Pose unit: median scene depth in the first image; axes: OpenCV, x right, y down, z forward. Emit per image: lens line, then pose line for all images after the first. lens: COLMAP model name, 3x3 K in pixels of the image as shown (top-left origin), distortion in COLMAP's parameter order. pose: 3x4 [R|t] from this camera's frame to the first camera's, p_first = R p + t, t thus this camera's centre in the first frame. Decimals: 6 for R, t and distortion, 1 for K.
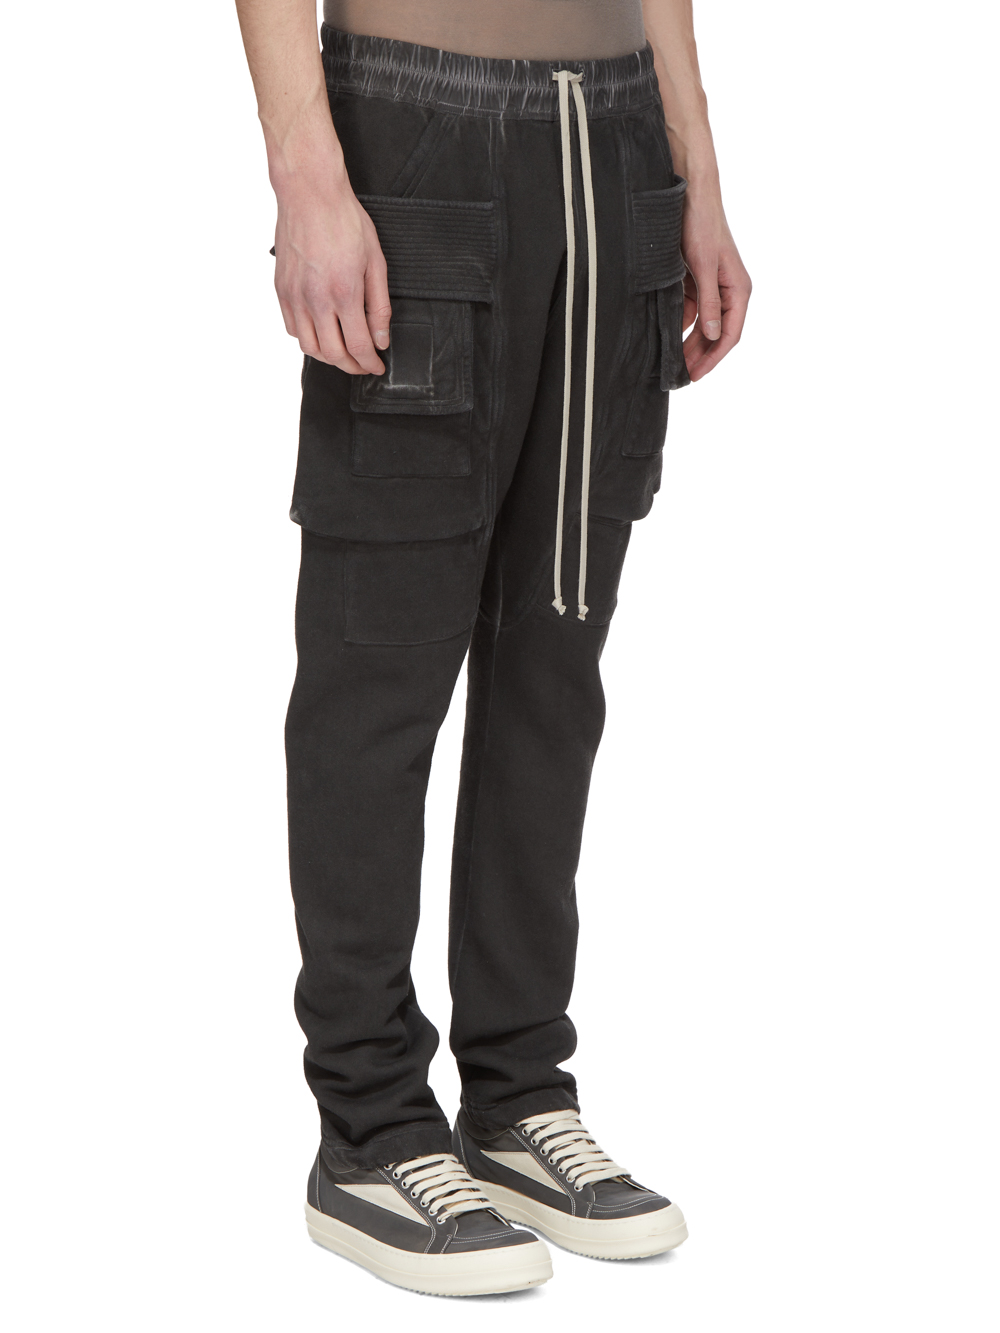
lens RADIAL K [[3089.4, 0, 503.7], [0, 3089.4, 662.1], [0, 0, 1]] dist [-0.016322, 0.000000]
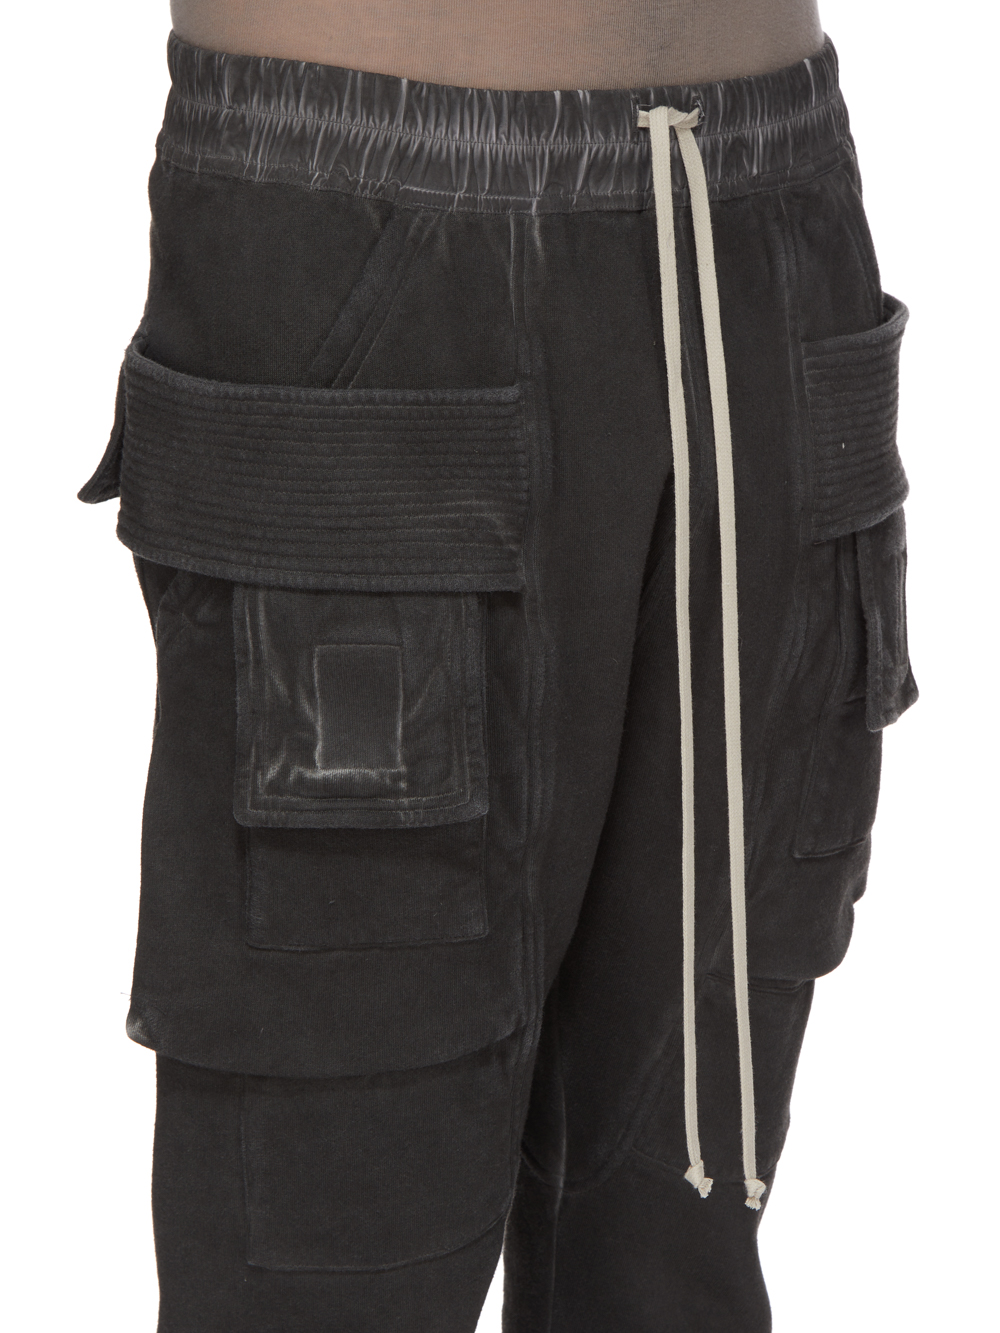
lens RADIAL K [[3089.4, 0, 496.9], [0, 3089.4, 672.7], [0, 0, 1]] dist [-0.016322, 0.000000]
pose [[0.998061, -0.022889, -0.057889, 0.020160], [0.024458, 0.999348, 0.026550, -0.115438], [0.057243, -0.027914, 0.997970, 0.503393]]
